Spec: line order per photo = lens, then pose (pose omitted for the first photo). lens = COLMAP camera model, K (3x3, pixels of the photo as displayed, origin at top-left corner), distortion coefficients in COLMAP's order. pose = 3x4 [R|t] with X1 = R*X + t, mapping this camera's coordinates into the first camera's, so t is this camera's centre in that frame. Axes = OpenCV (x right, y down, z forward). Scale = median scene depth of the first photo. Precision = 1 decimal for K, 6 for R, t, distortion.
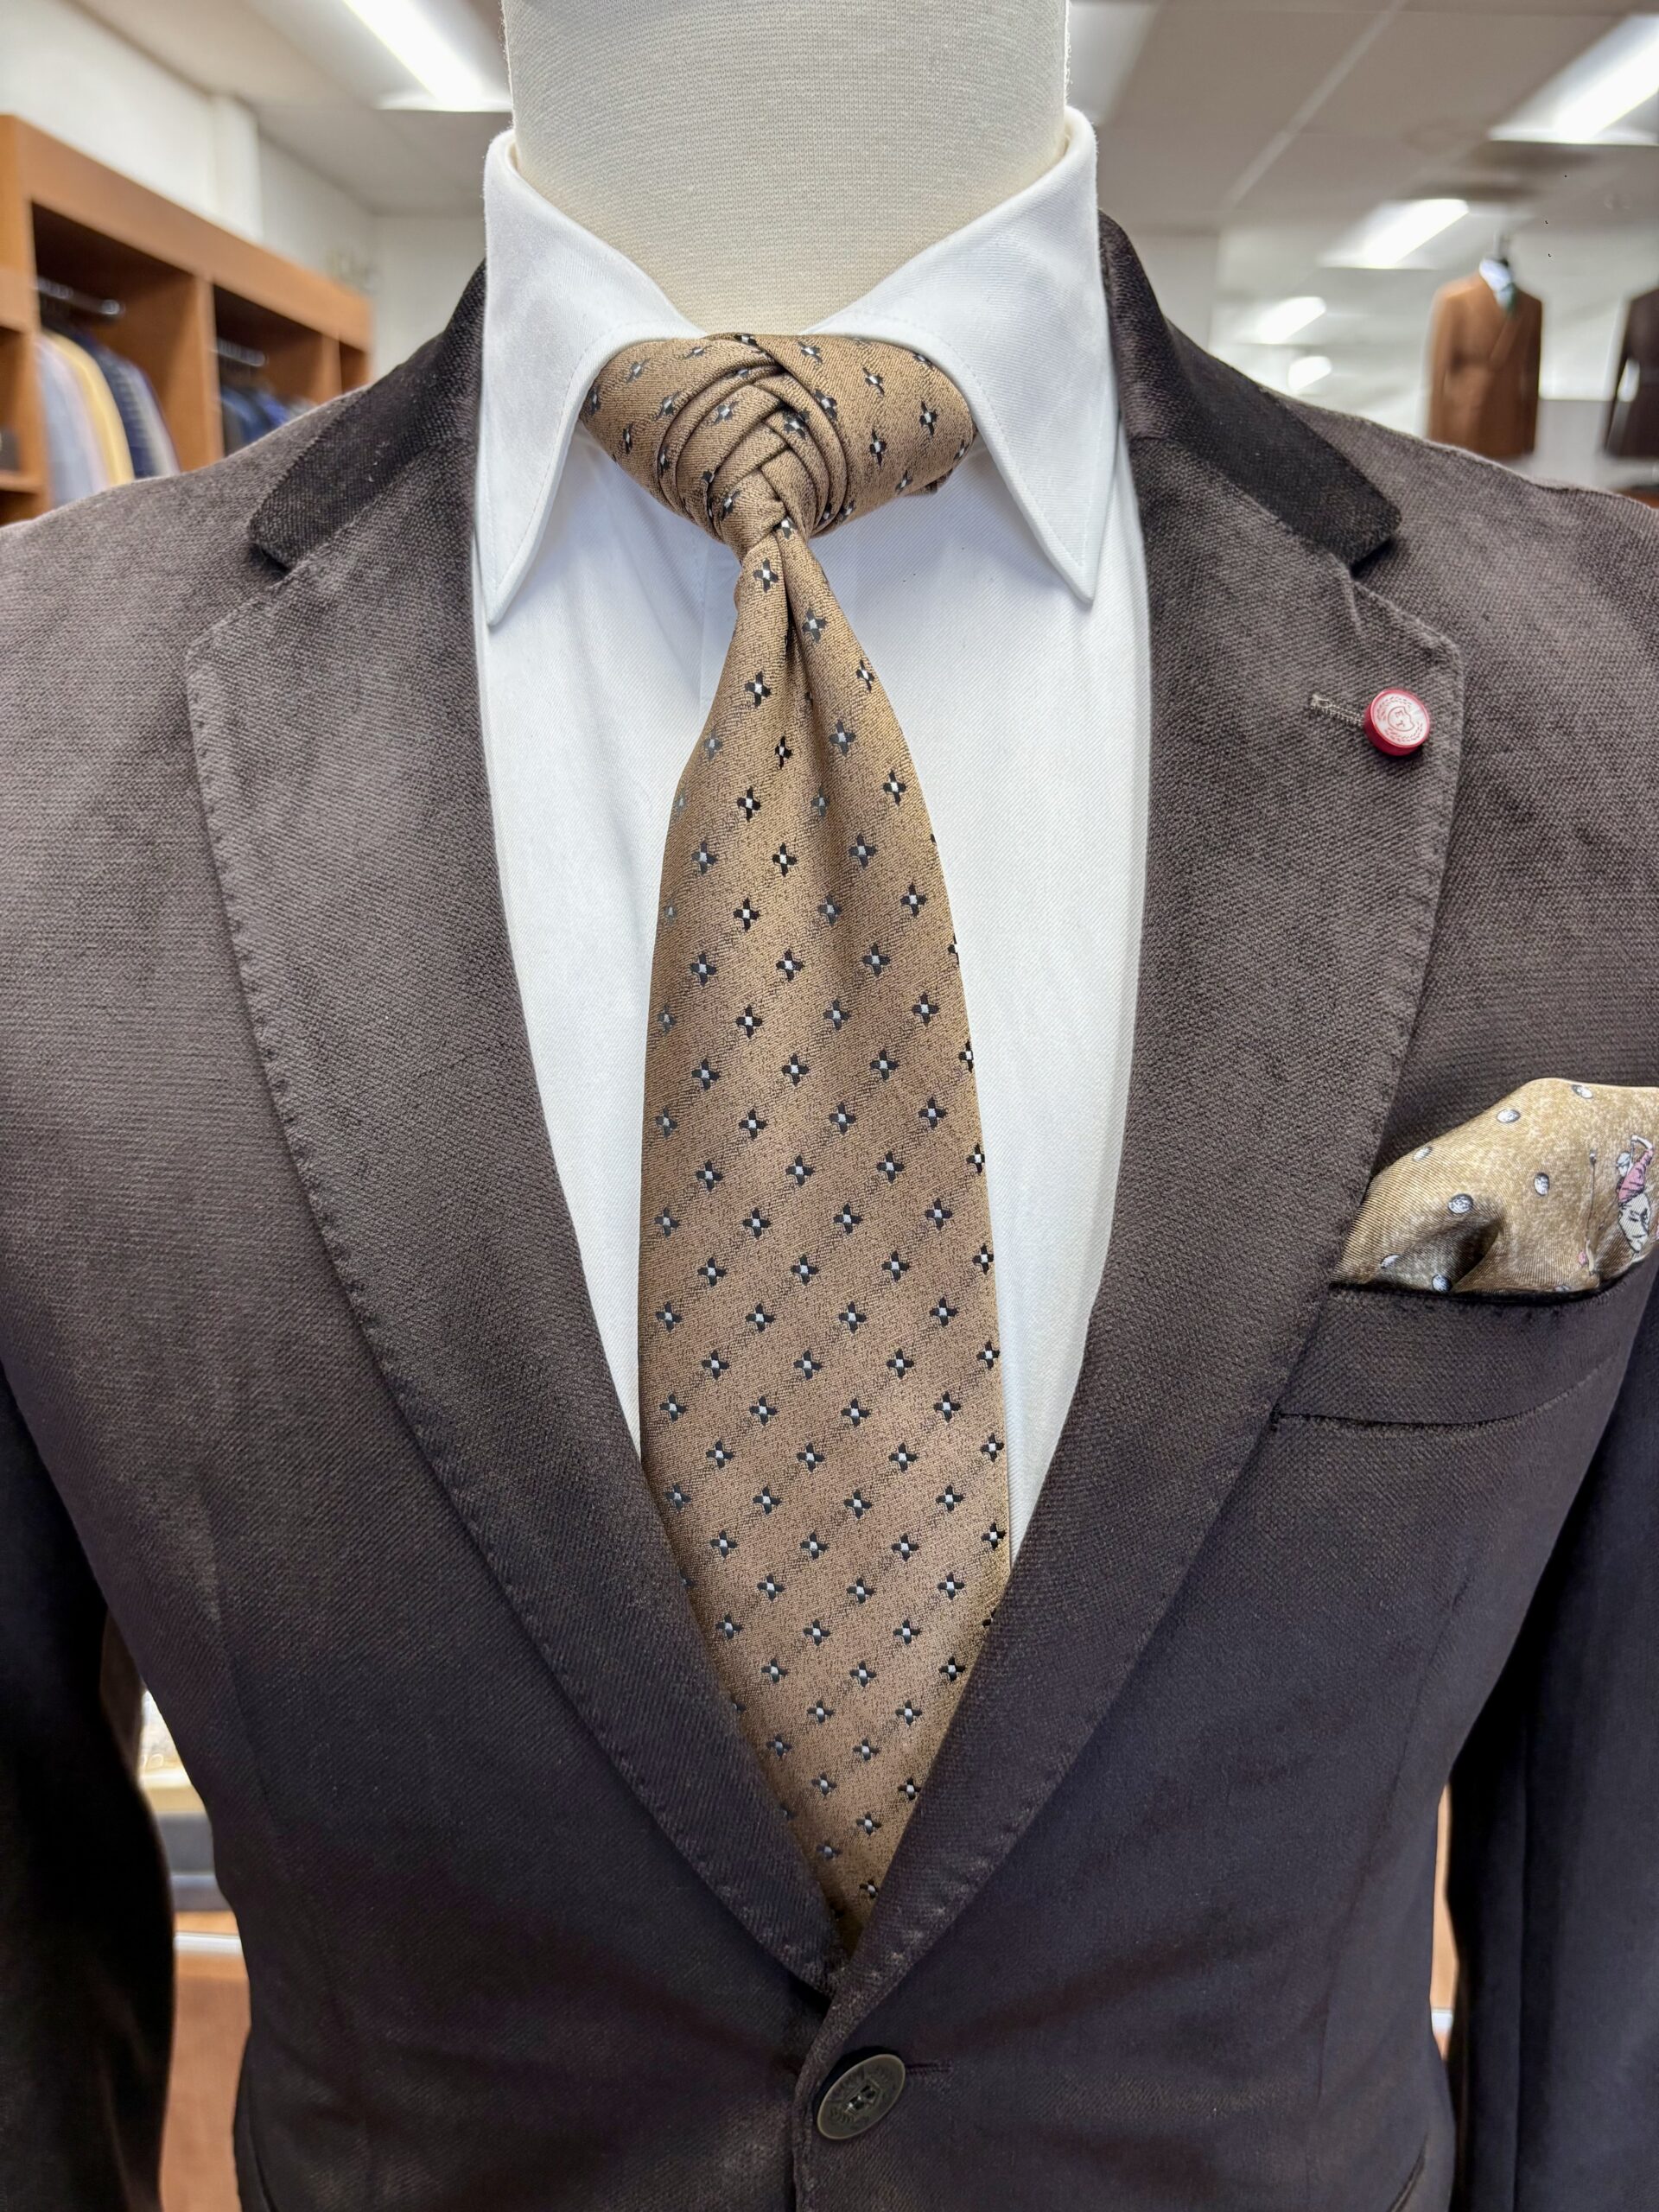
lens RADIAL K [[1659.6, 0, 824.0], [0, 1659.6, 1096.7], [0, 0, 1]] dist [0.048404, -0.070417]
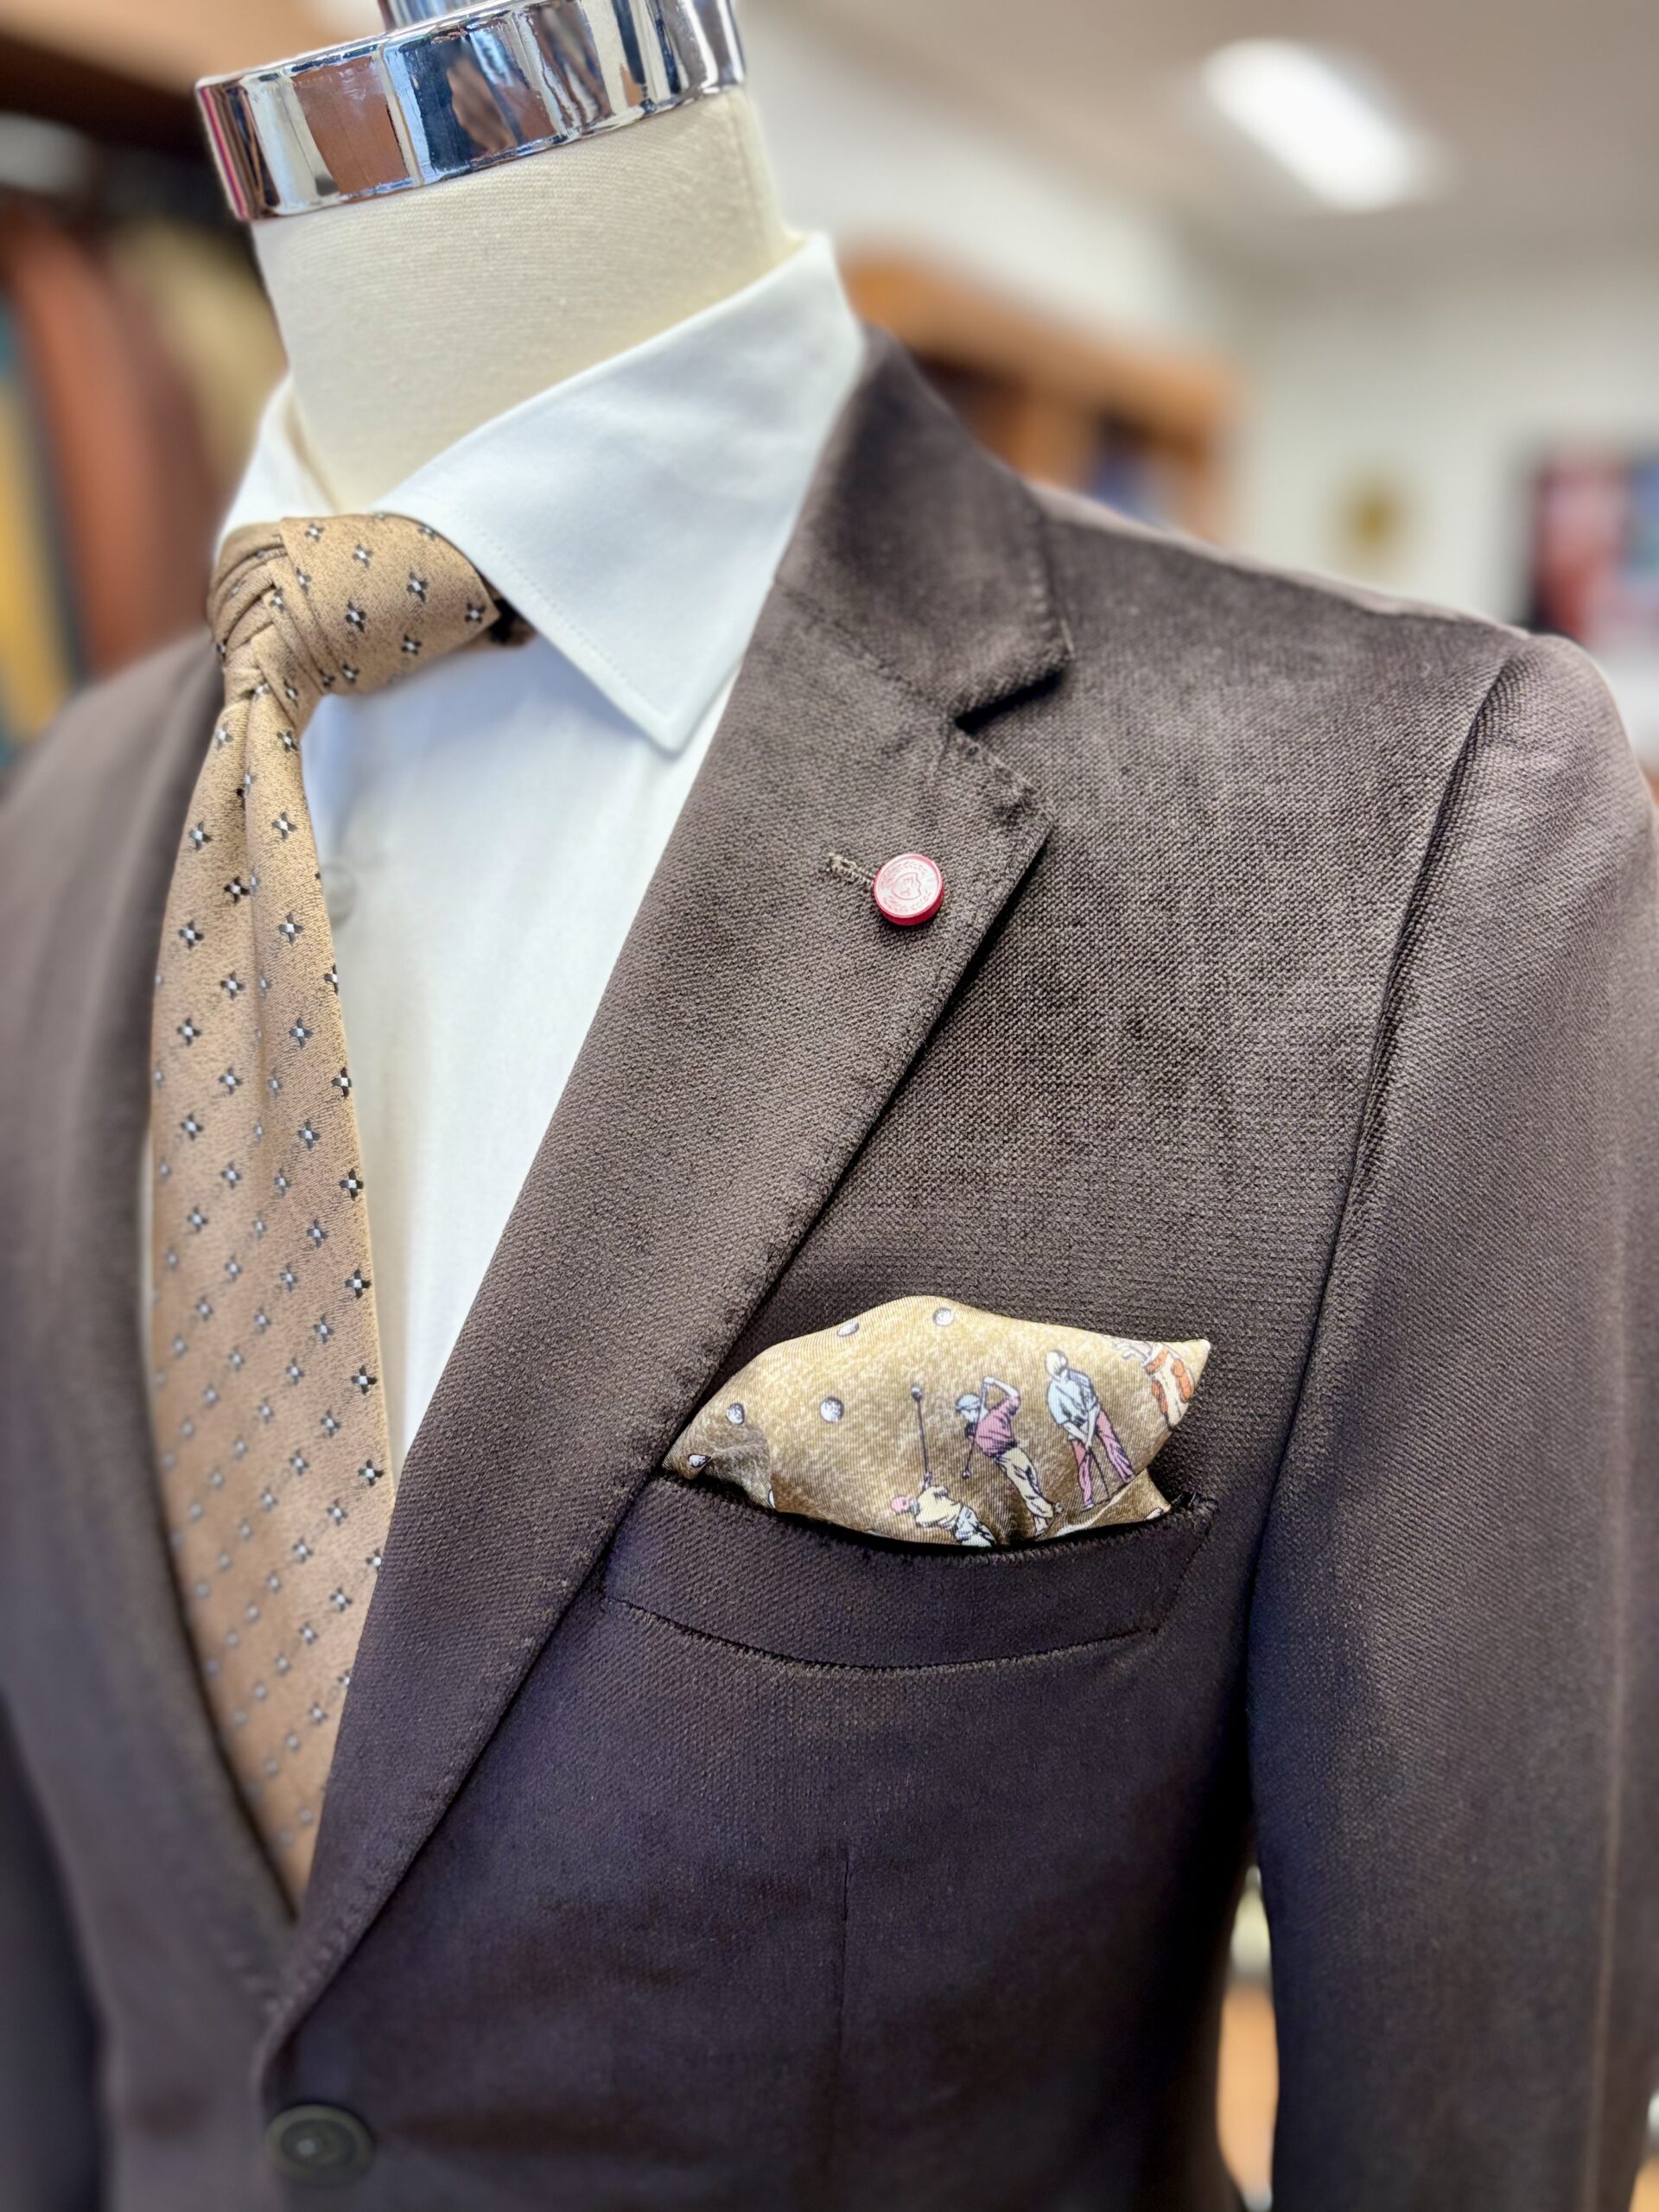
lens RADIAL K [[1659.6, 0, 830.2], [0, 1659.6, 1119.3], [0, 0, 1]] dist [0.048404, -0.070417]
pose [[0.877248, 0.113687, -0.466380, 0.800273], [-0.128552, 0.991703, -0.000061, -0.099143], [0.462504, 0.060007, 0.884584, 0.191670]]
